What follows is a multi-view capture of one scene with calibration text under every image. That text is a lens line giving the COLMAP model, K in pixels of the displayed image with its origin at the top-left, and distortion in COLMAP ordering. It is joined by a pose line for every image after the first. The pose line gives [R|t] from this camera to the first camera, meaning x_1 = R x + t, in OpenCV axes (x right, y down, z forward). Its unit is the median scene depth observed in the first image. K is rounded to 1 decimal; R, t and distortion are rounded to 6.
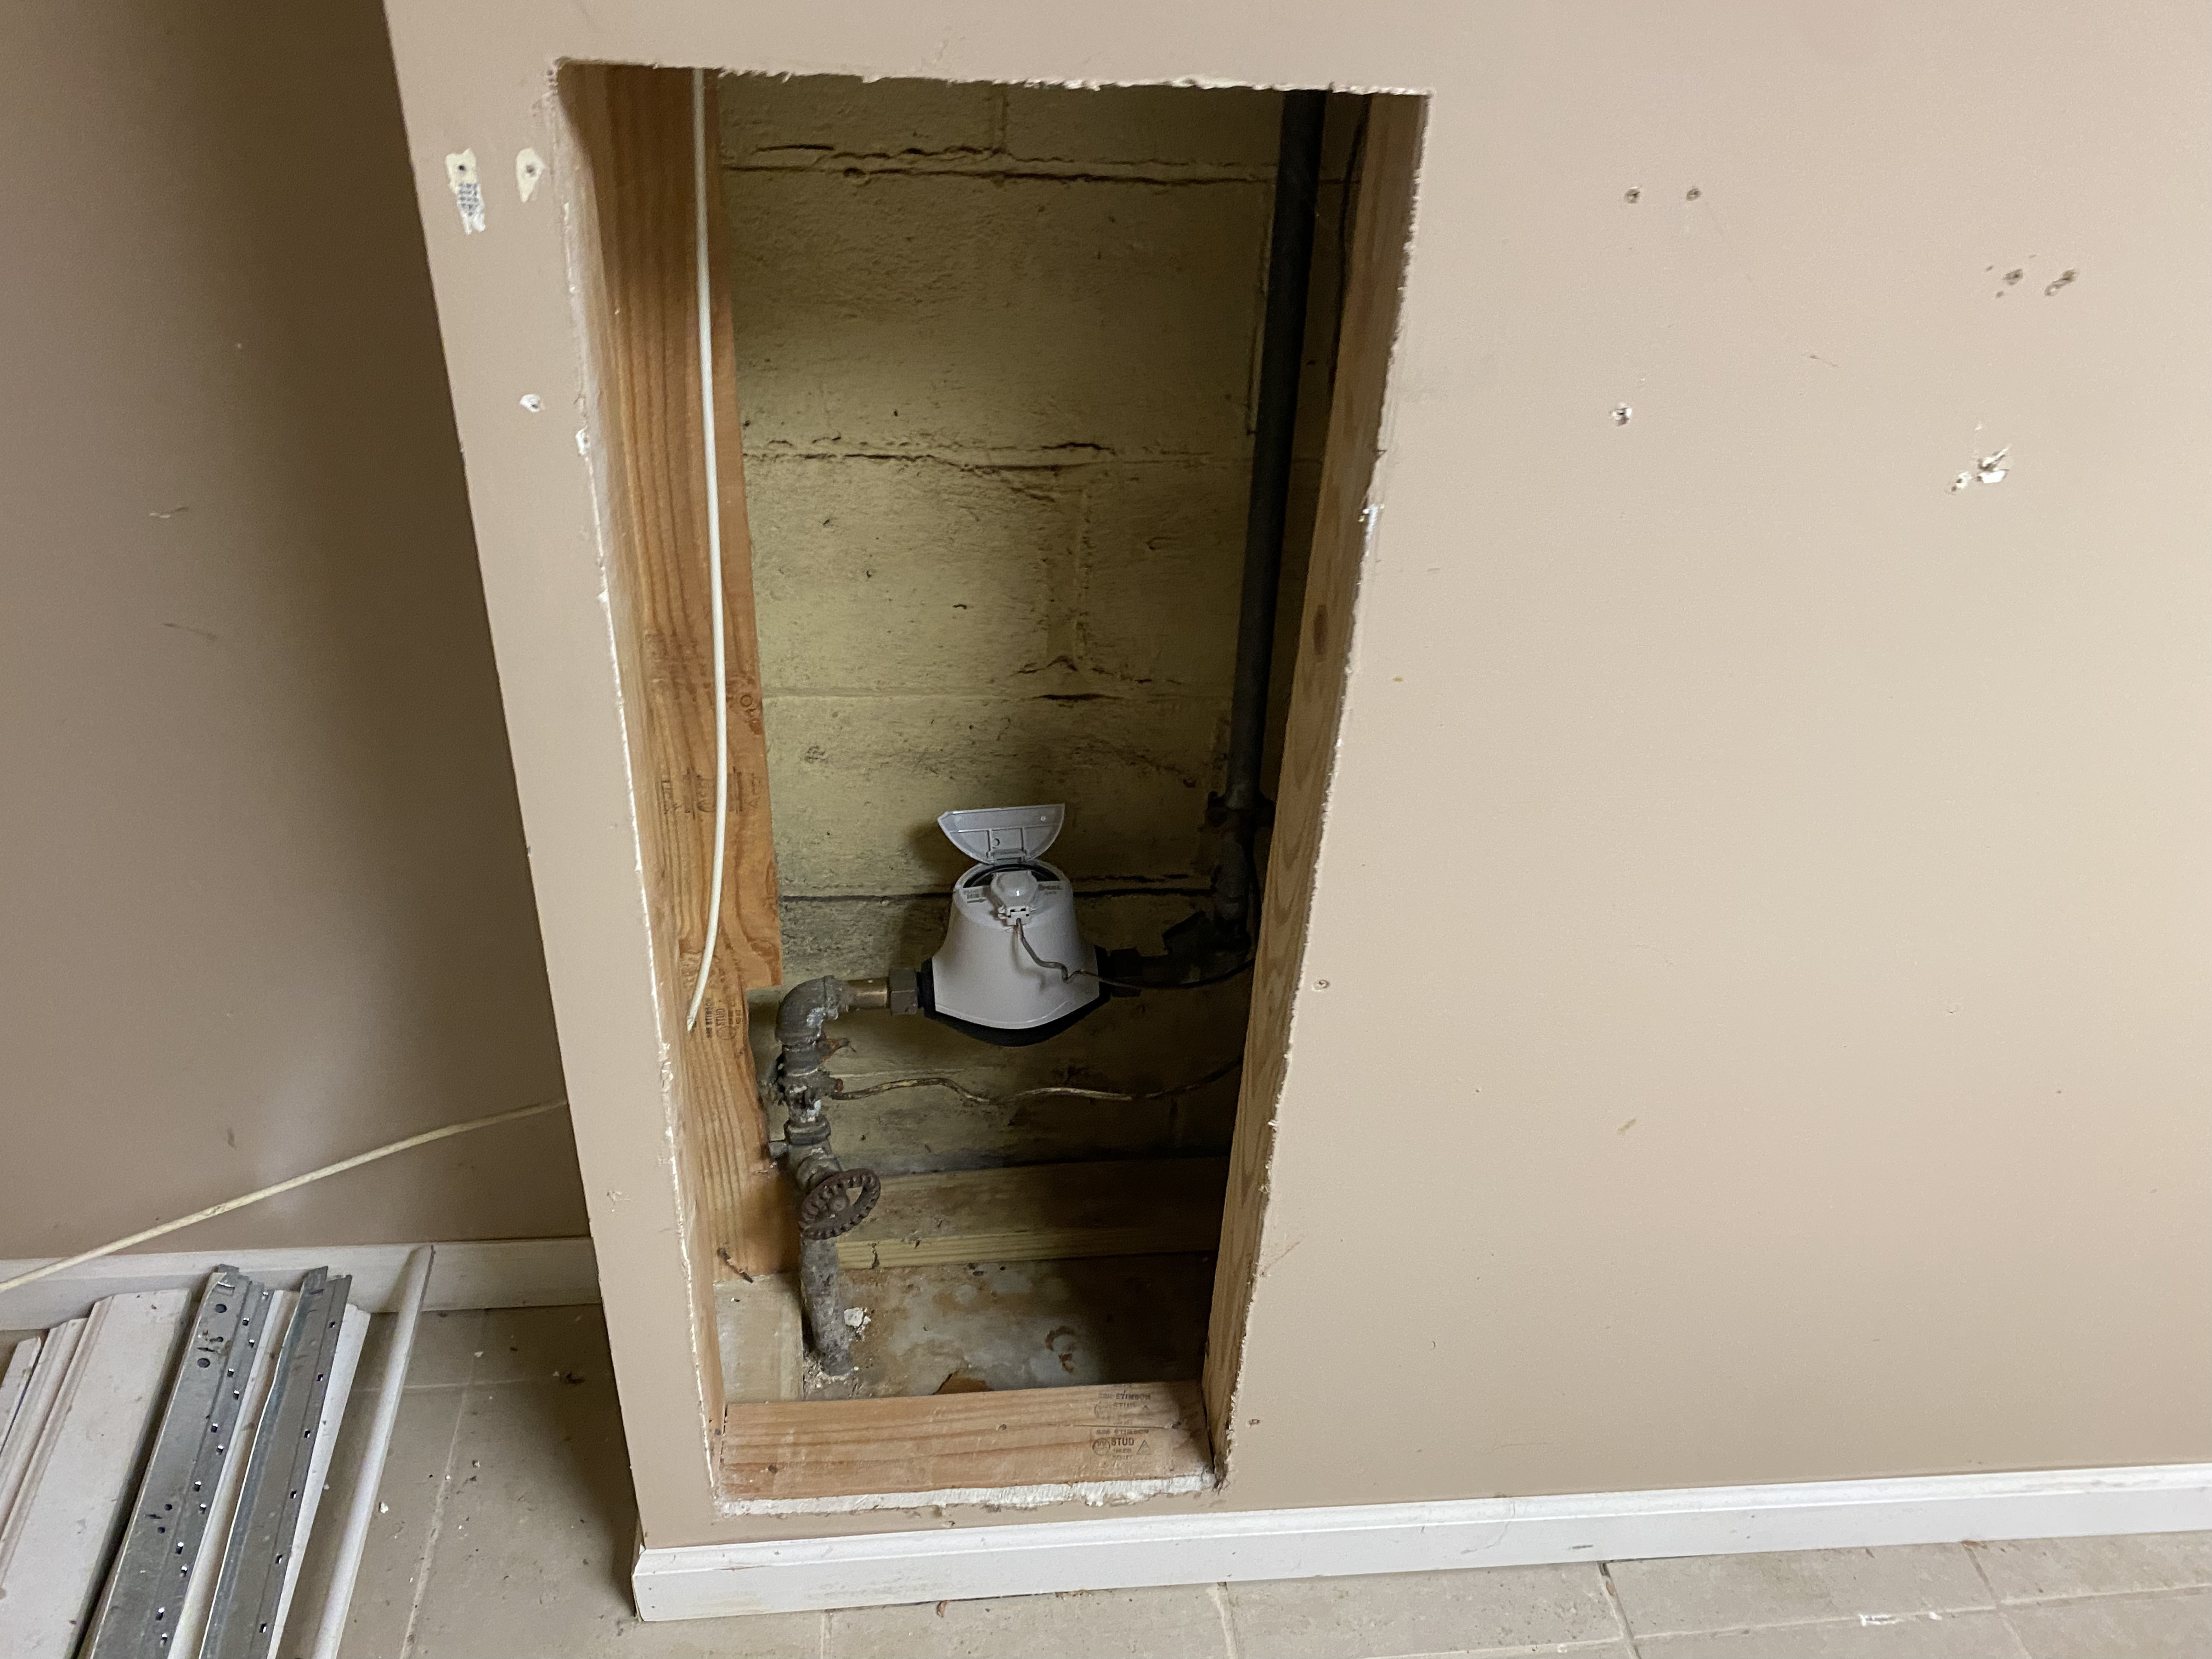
lens RADIAL K [[1719.1, 0, 1106.0], [0, 1719.1, 829.5], [0, 0, 1]] dist [0.020304, -0.000143]
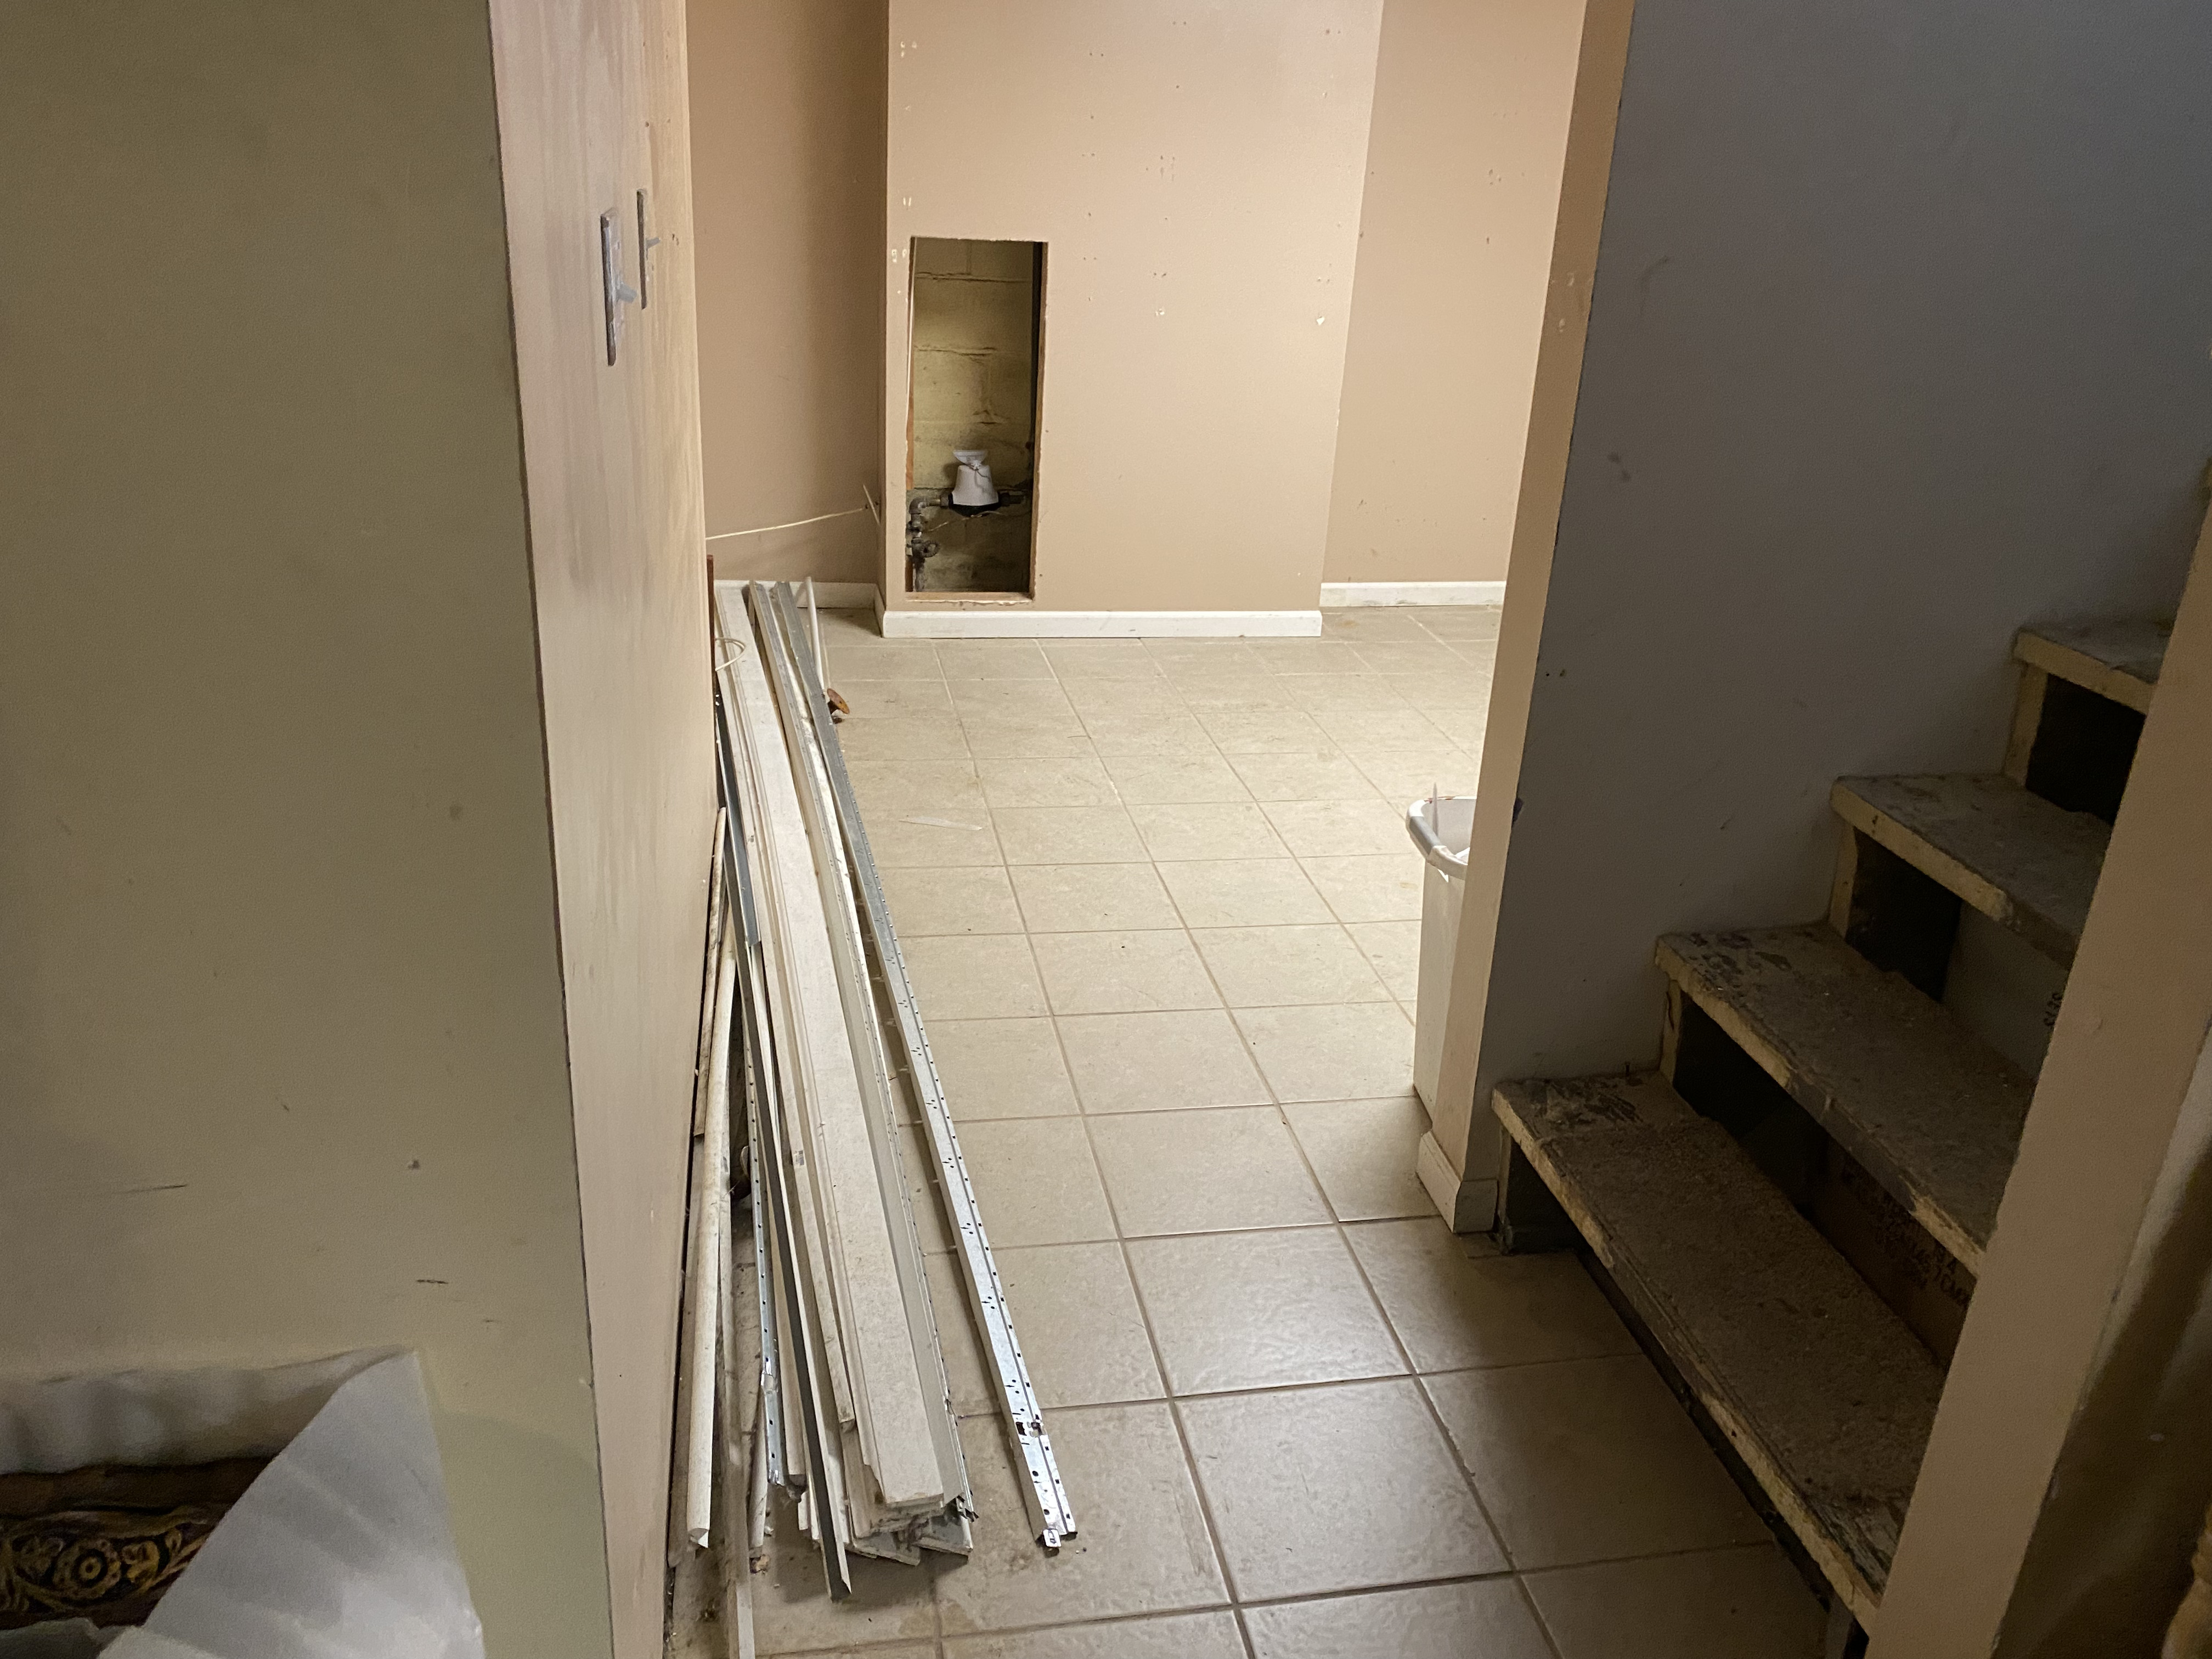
lens RADIAL K [[1719.1, 0, 1106.0], [0, 1719.1, 829.5], [0, 0, 1]] dist [0.020304, -0.000143]
pose [[0.996509, -0.029351, 0.078155, -0.085990], [0.043873, 0.980581, -0.191144, 1.555729], [-0.071027, 0.193906, 0.978446, -2.553934]]
